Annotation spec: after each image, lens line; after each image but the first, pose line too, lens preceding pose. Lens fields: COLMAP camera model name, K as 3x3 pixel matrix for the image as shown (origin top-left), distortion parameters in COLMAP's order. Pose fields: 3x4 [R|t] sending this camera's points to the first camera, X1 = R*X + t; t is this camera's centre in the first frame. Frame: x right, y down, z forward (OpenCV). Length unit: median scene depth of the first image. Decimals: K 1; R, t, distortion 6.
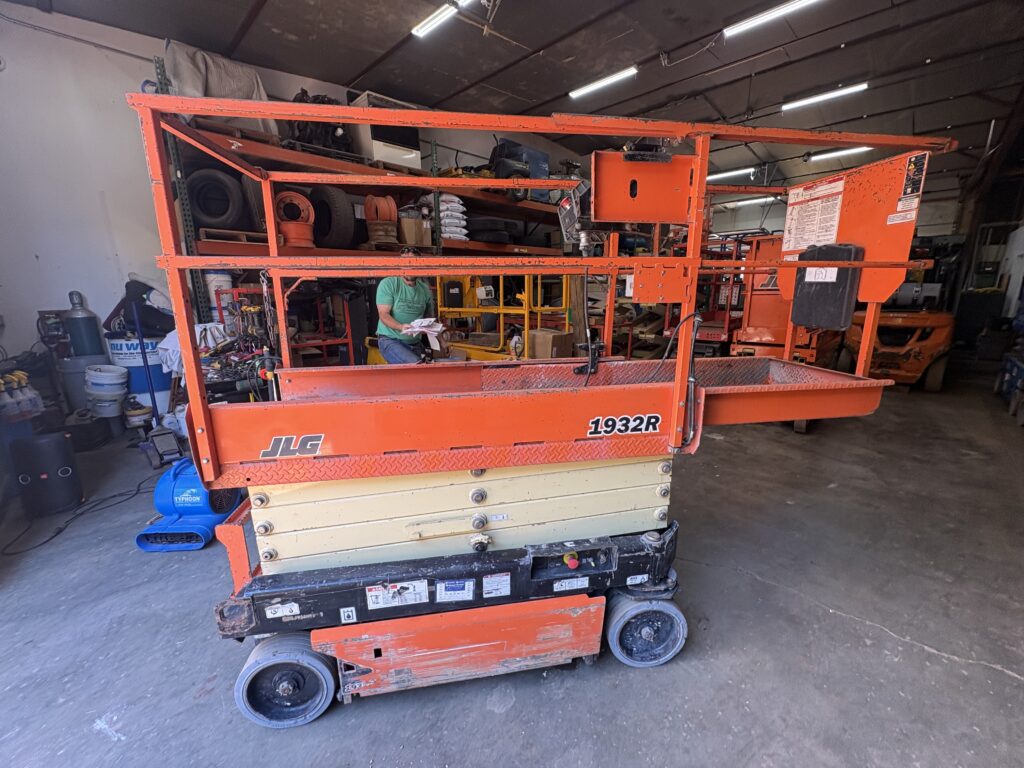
lens RADIAL K [[407.1, 0, 512.0], [0, 407.1, 384.0], [0, 0, 1]] dist [0.001031, -0.000254]
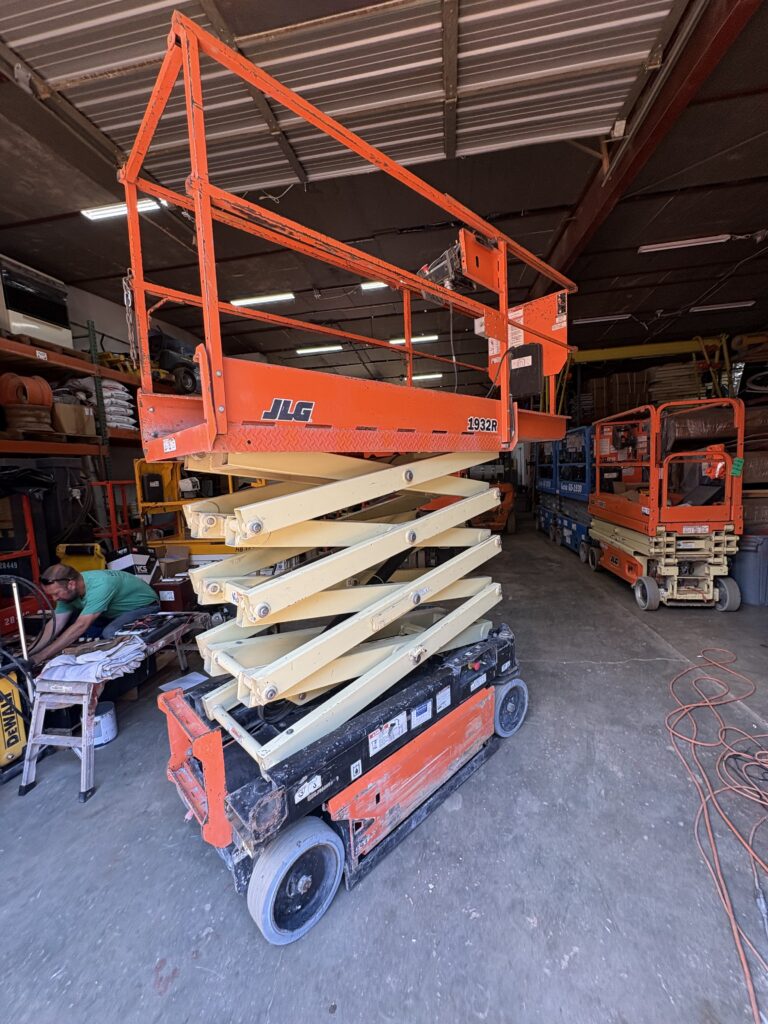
lens RADIAL K [[407.1, 0, 384.0], [0, 407.1, 512.0], [0, 0, 1]] dist [0.001031, -0.000254]
pose [[0.823079, -0.086380, 0.561319, -0.256507], [0.168781, 0.980915, -0.096538, 0.005752], [-0.542267, 0.174198, 0.821950, -0.010086]]
